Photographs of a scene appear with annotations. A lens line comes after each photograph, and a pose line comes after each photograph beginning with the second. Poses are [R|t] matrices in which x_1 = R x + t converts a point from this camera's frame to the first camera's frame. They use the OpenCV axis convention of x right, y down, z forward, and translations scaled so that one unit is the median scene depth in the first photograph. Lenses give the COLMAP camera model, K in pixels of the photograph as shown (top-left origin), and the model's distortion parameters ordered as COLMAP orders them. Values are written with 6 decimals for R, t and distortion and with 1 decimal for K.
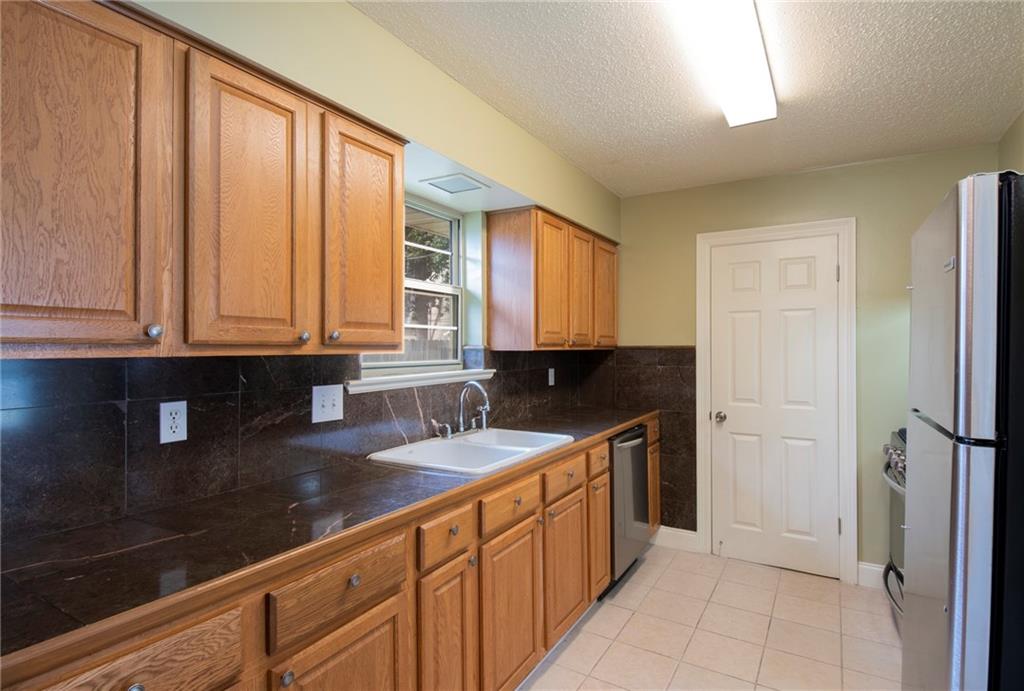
lens RADIAL K [[521.2, 0, 514.0], [0, 521.2, 346.5], [0, 0, 1]] dist [0.002835, 0.000236]
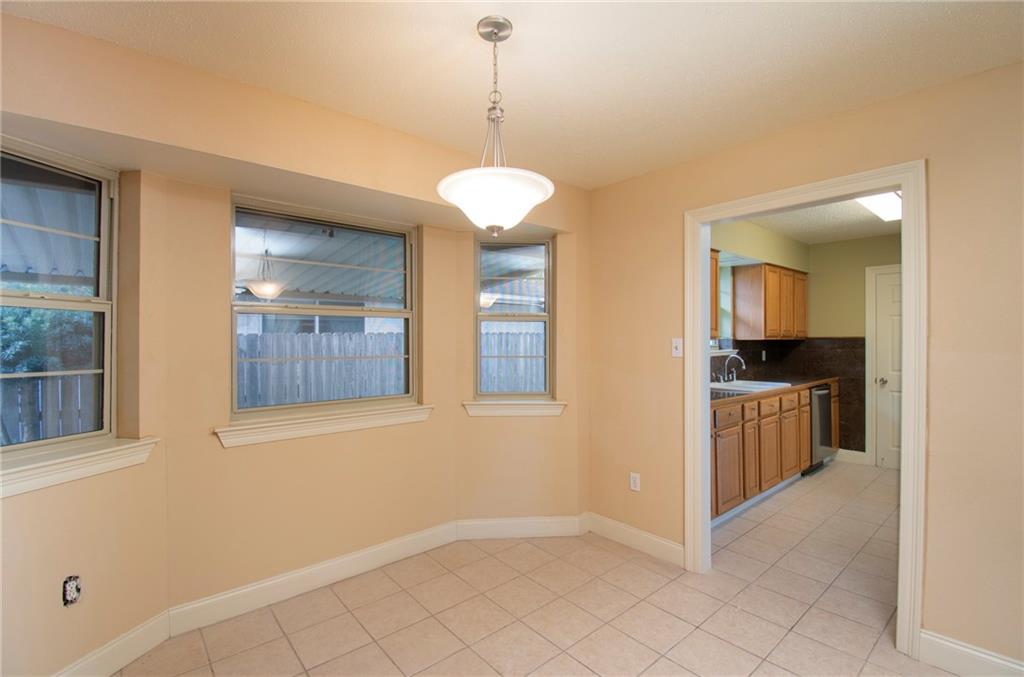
lens RADIAL K [[459.1, 0, 508.1], [0, 459.1, 339.6], [0, 0, 1]] dist [-0.017033, -0.001052]
pose [[0.944708, -0.001847, -0.327909, -0.261481], [0.003064, 0.999990, 0.003193, -0.000924], [0.327900, -0.004021, 0.944704, -0.768649]]
